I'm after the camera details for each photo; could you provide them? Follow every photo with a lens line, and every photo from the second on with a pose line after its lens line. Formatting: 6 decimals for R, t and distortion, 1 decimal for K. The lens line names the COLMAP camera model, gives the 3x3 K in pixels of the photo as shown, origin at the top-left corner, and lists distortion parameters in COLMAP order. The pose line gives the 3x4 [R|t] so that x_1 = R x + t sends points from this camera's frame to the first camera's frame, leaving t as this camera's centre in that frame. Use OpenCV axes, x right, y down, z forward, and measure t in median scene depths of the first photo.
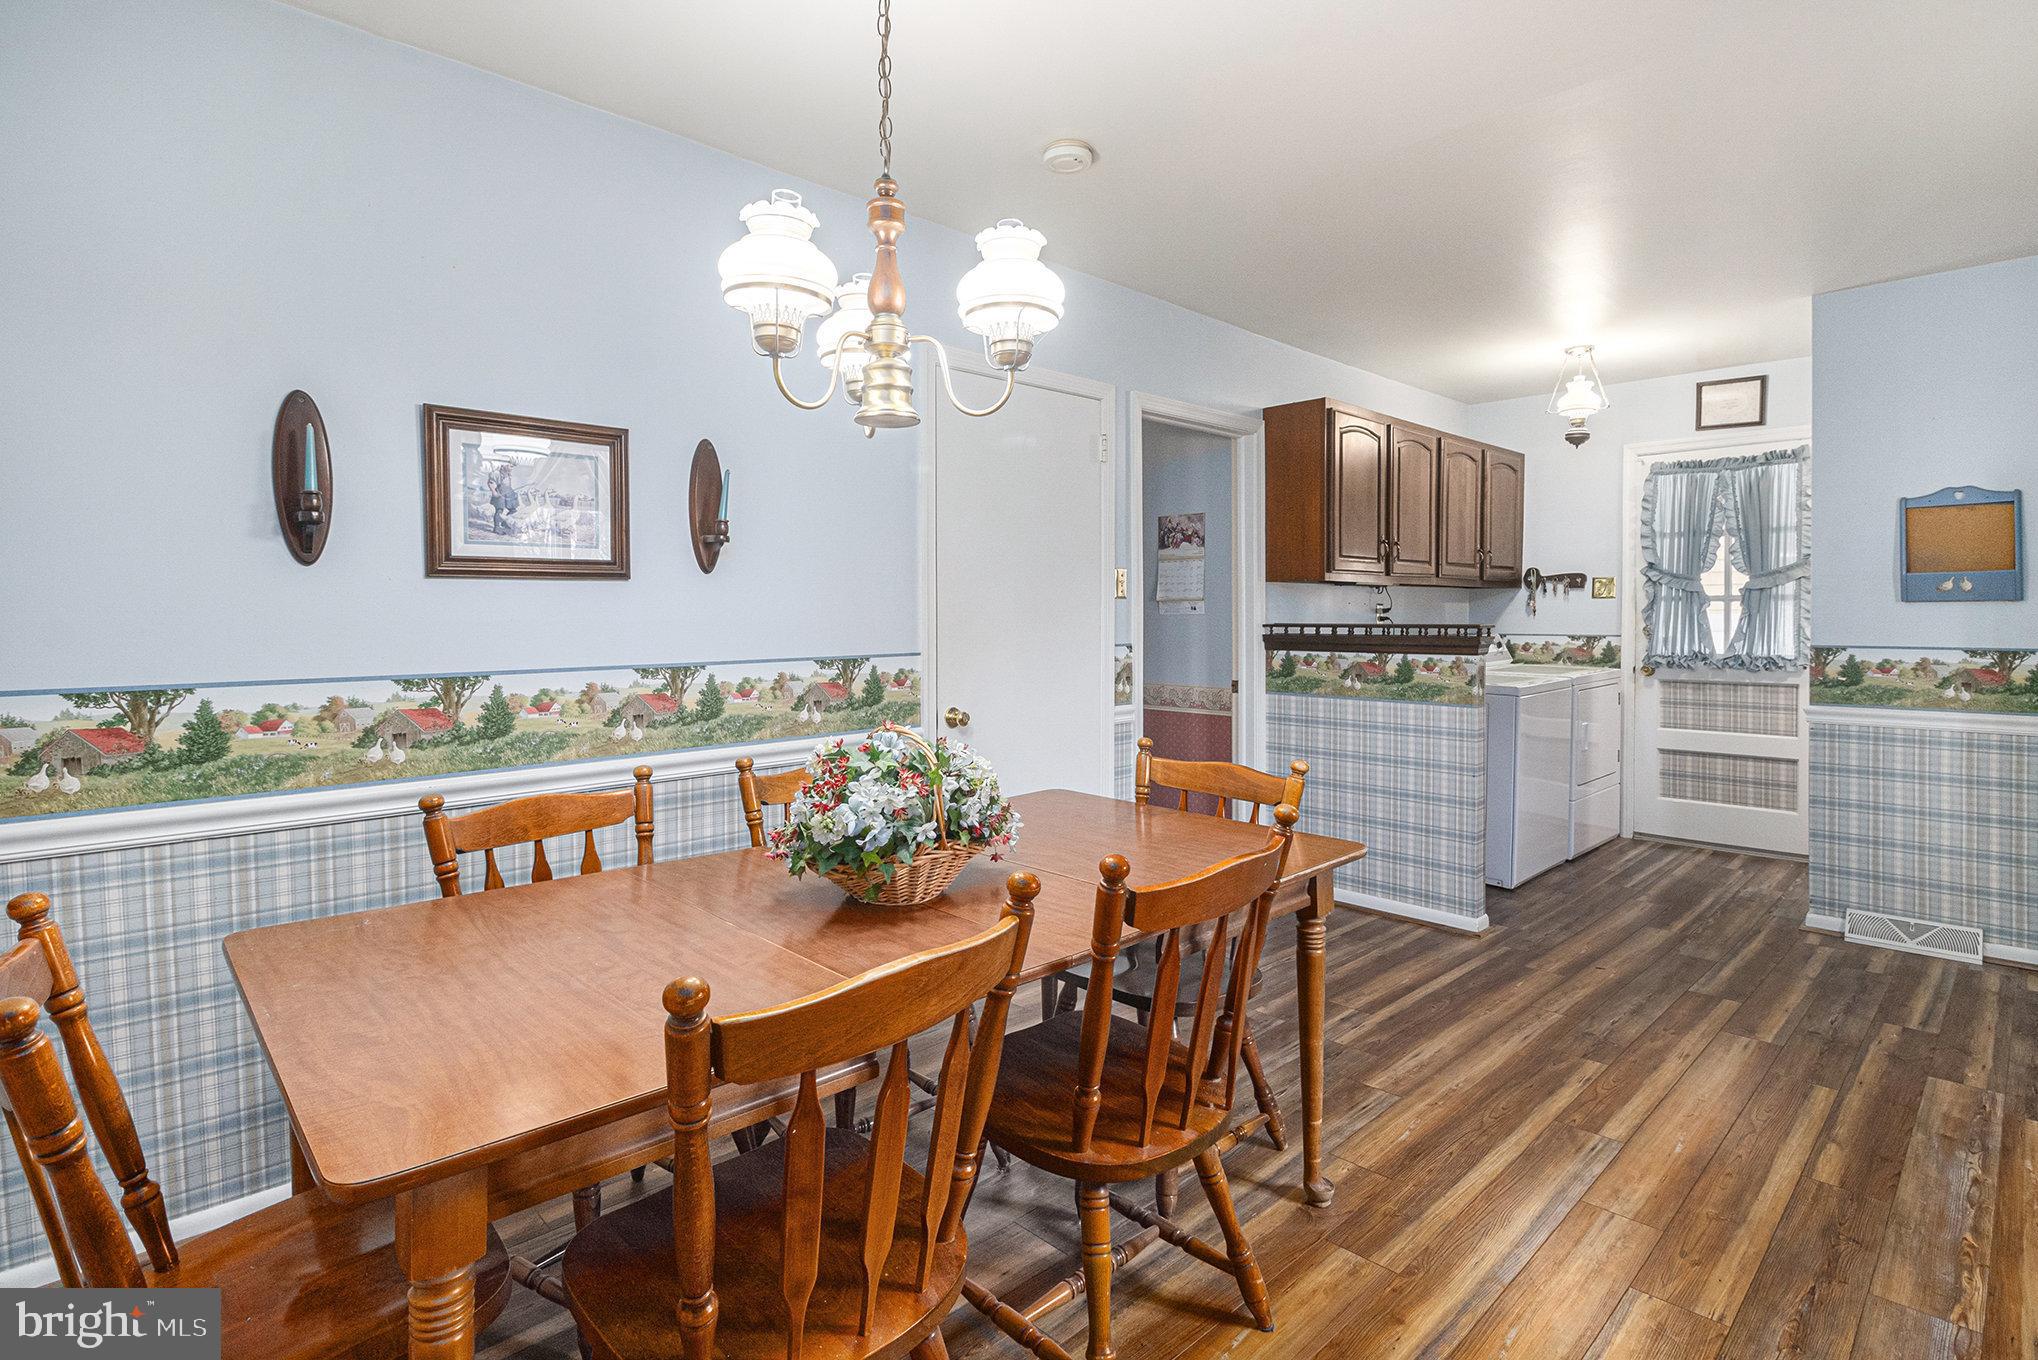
lens RADIAL K [[1018.2, 0, 1017.5], [0, 1018.2, 631.0], [0, 0, 1]] dist [0.026551, -0.034115]
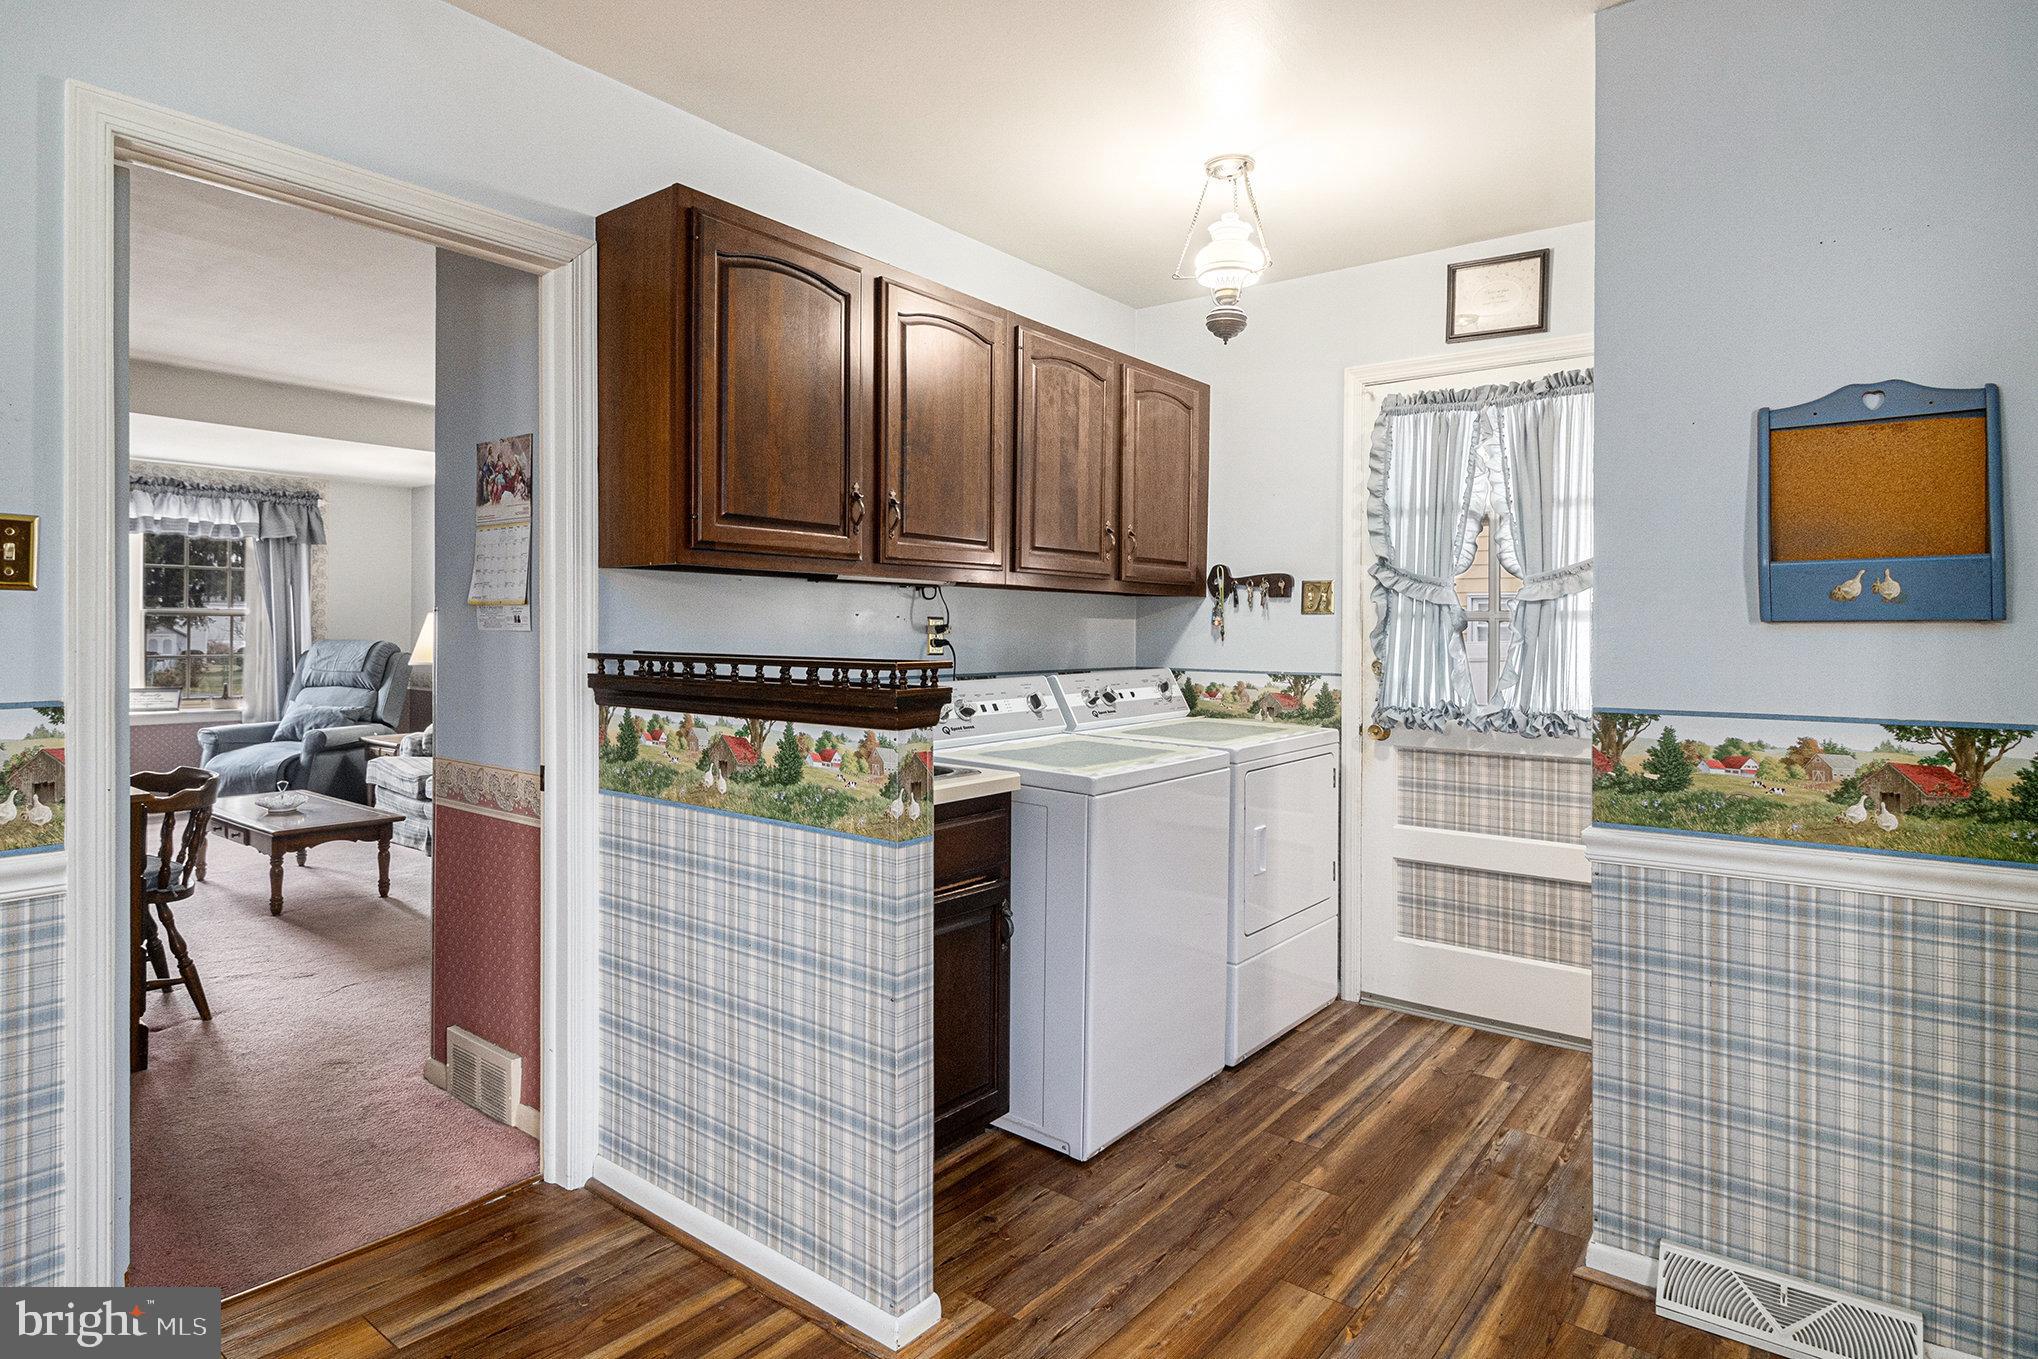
lens RADIAL K [[1092.6, 0, 1026.8], [0, 1092.6, 625.6], [0, 0, 1]] dist [0.002089, -0.018967]
pose [[0.991256, 0.012907, 0.131322, 0.386076], [-0.009912, 0.999676, -0.023430, -0.009635], [-0.131582, 0.021923, 0.991063, 0.453880]]
